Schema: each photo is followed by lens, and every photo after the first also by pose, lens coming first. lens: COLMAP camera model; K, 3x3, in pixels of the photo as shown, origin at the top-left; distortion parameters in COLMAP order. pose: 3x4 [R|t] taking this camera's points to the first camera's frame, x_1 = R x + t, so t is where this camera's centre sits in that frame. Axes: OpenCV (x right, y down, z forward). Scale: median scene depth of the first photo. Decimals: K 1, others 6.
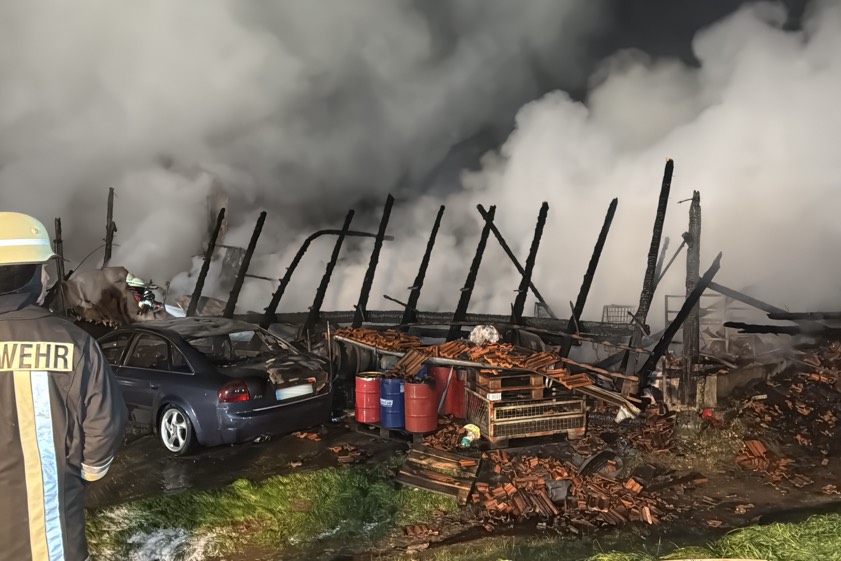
lens RADIAL K [[826.0, 0, 466.3], [0, 826.0, 281.1], [0, 0, 1]] dist [0.116656, -0.366108]
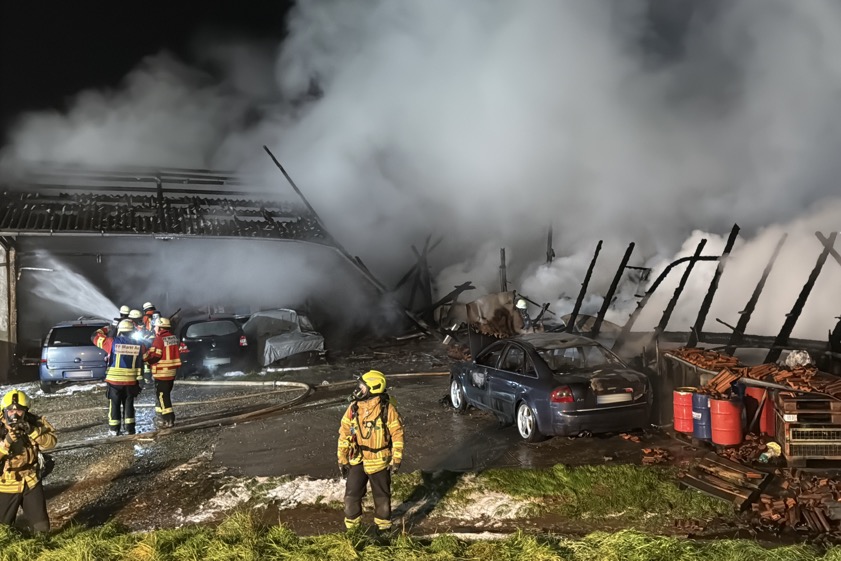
lens RADIAL K [[826.0, 0, 466.3], [0, 826.0, 281.1], [0, 0, 1]] dist [0.116656, -0.366108]
pose [[0.842442, -0.003563, -0.538776, 0.257787], [-0.004996, 0.999883, -0.014424, -0.017804], [0.538764, 0.014843, 0.842326, -0.124312]]
